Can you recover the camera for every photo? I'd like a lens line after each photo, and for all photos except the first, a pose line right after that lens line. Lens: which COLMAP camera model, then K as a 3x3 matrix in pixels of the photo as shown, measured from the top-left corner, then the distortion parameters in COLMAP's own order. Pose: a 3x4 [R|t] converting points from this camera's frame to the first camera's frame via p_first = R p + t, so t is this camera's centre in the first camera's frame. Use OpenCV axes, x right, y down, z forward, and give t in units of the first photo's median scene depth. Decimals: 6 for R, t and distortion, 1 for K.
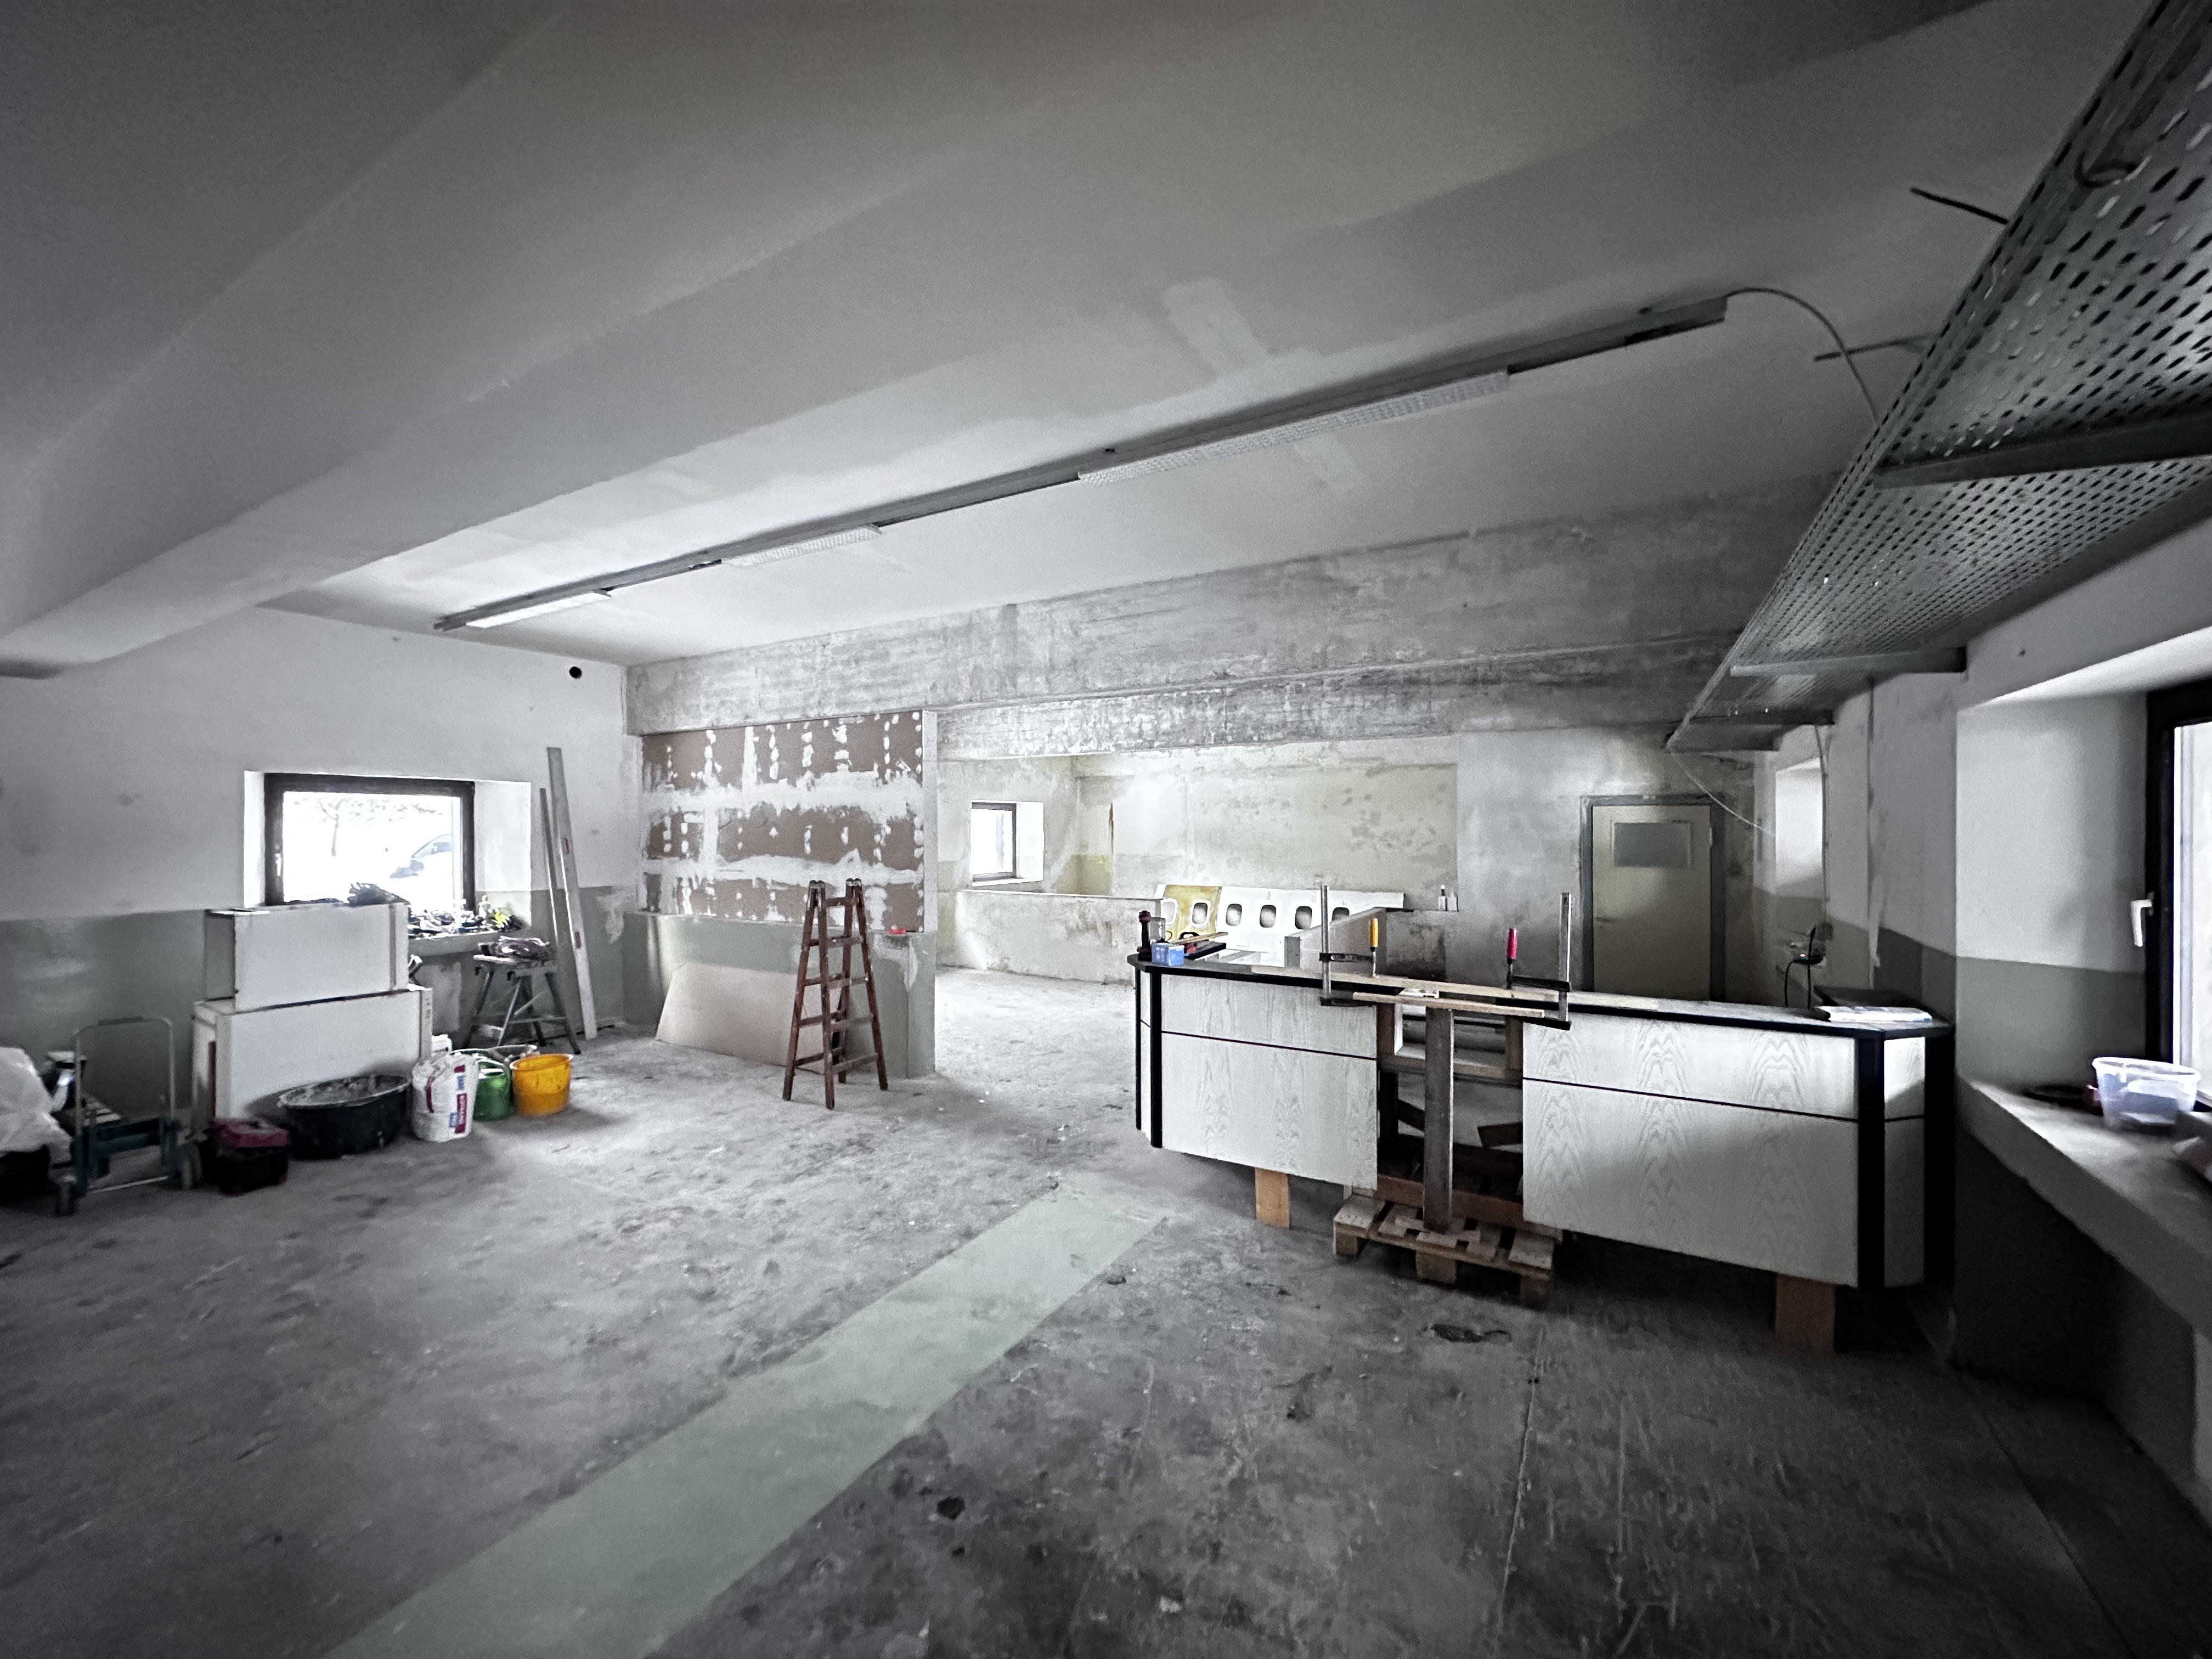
lens RADIAL K [[881.4, 0, 1100.7], [0, 881.4, 830.4], [0, 0, 1]] dist [0.000890, -0.000317]
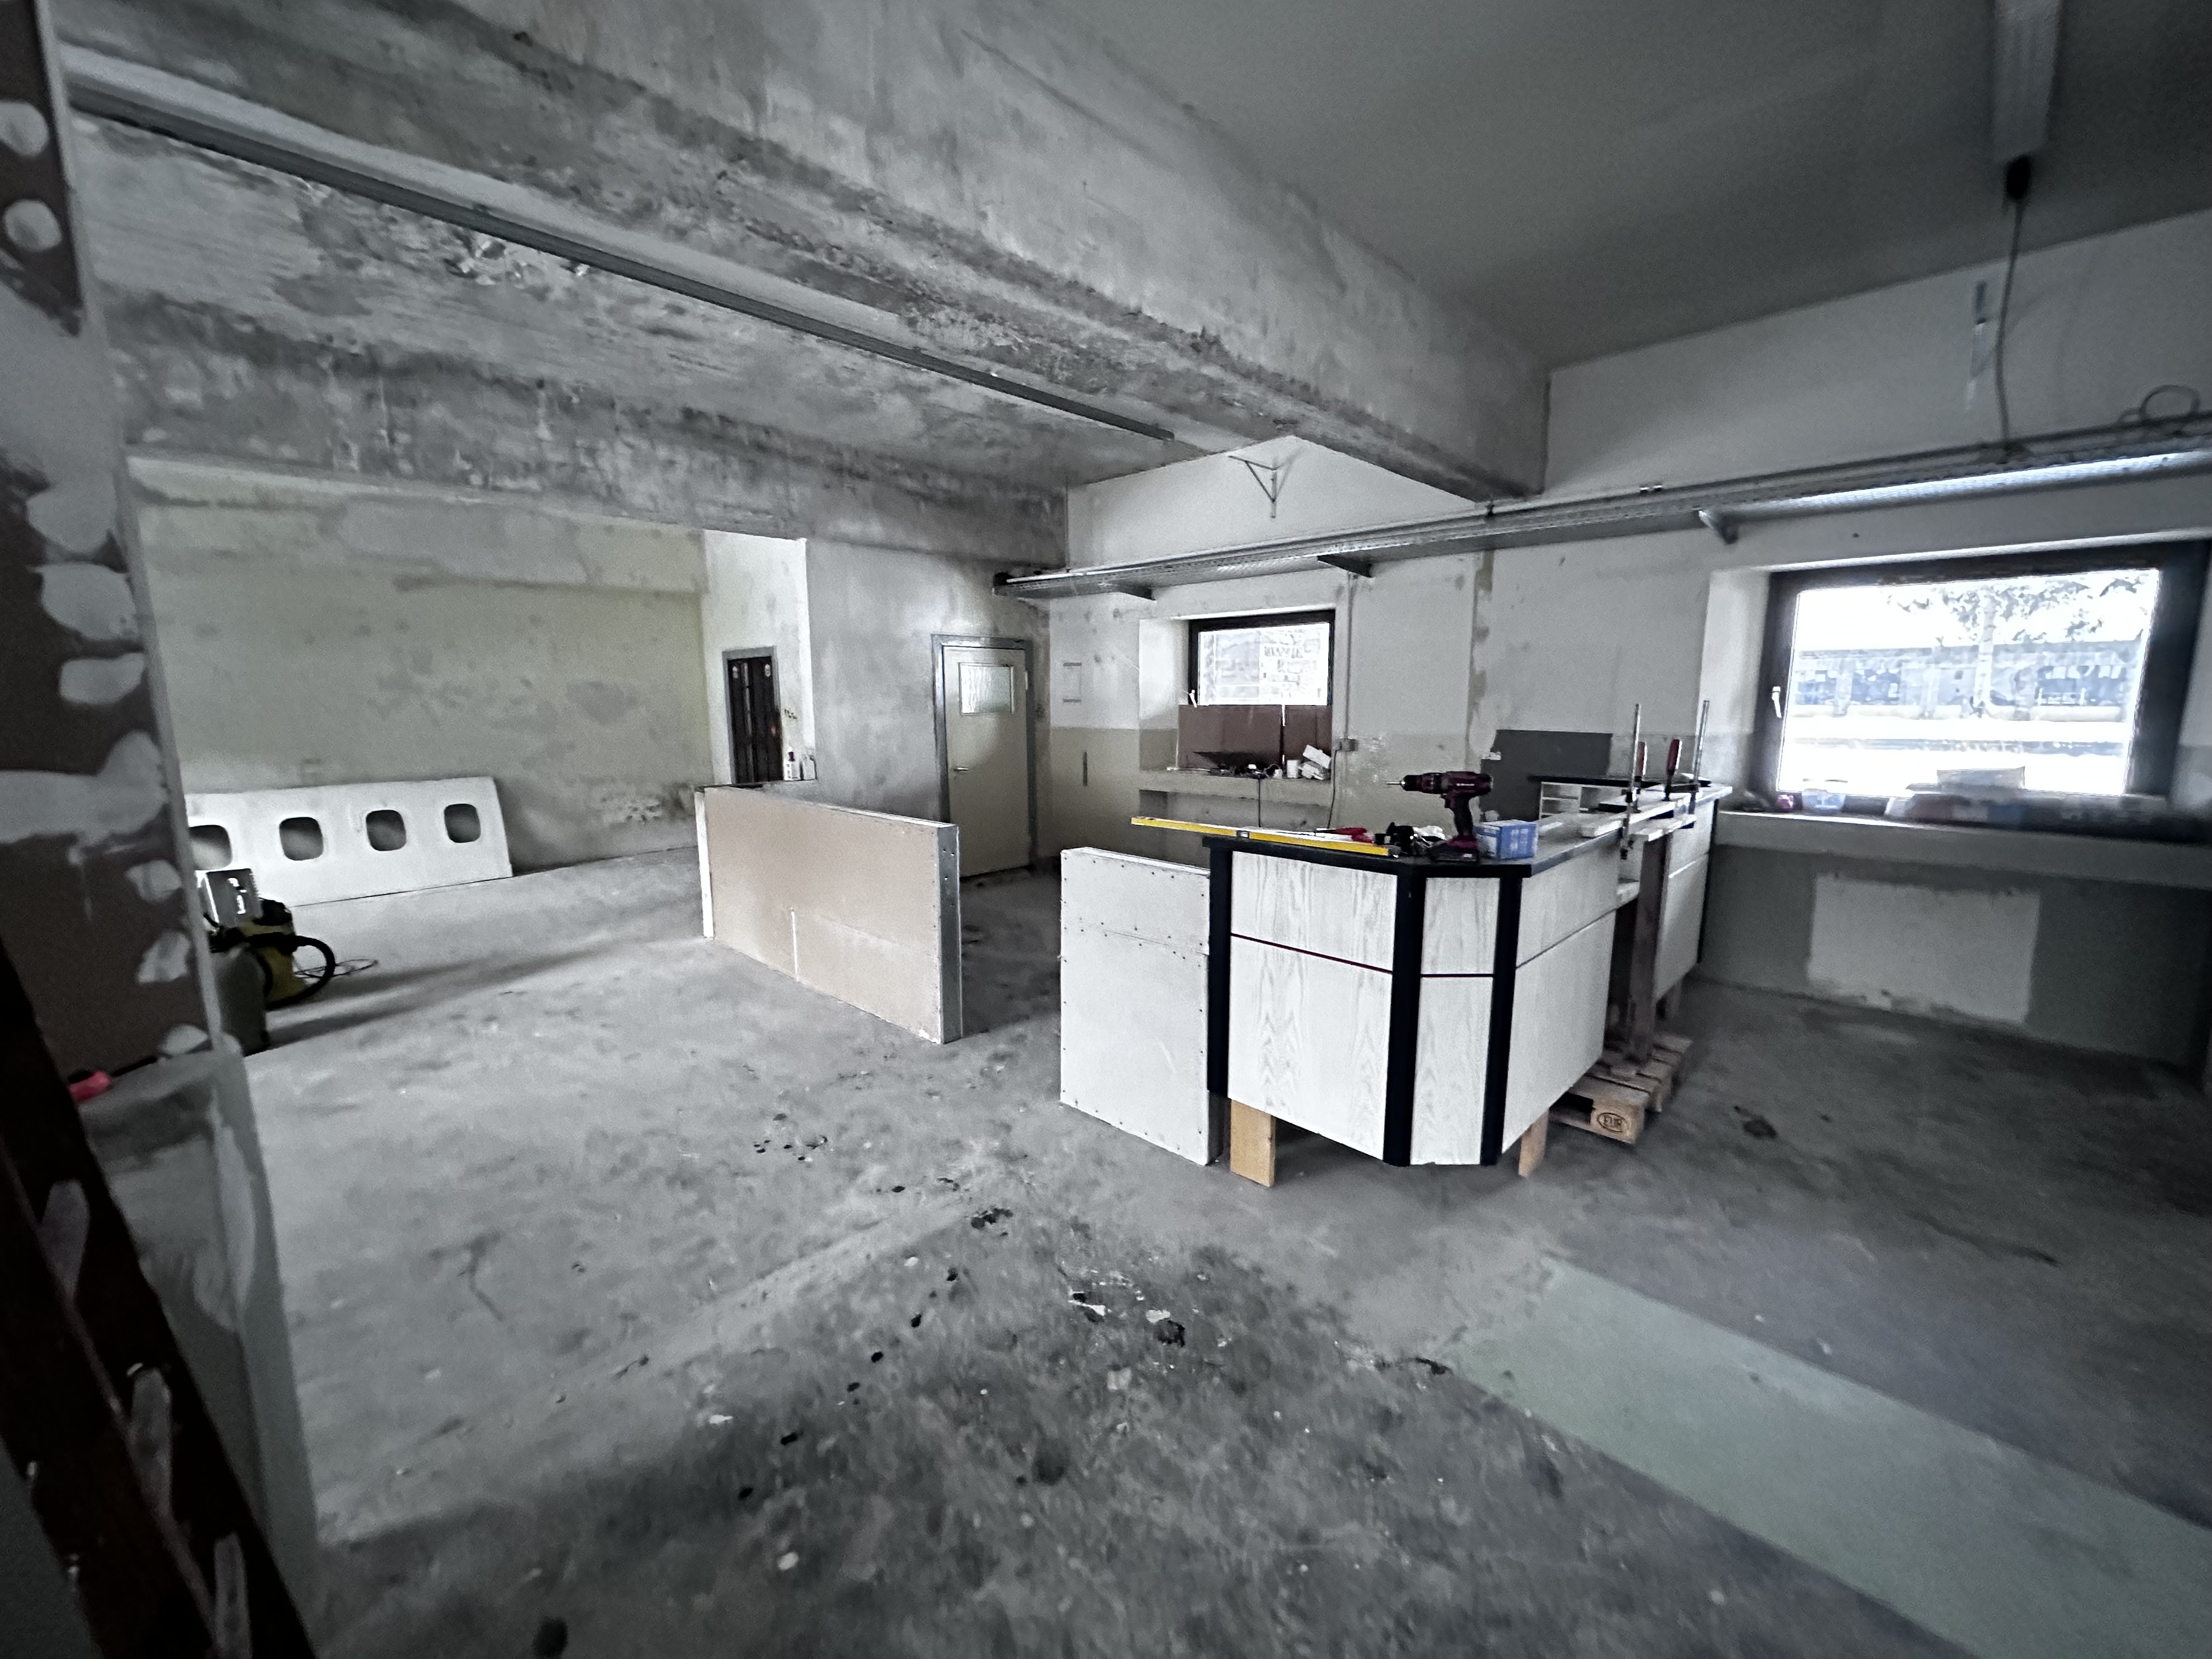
lens RADIAL K [[881.4, 0, 1099.8], [0, 881.4, 828.2], [0, 0, 1]] dist [0.000890, -0.000317]
pose [[0.241239, -0.143721, 0.959765, -0.288869], [0.009969, 0.989288, 0.145637, 0.025822], [-0.970415, -0.025566, 0.240087, 0.603915]]
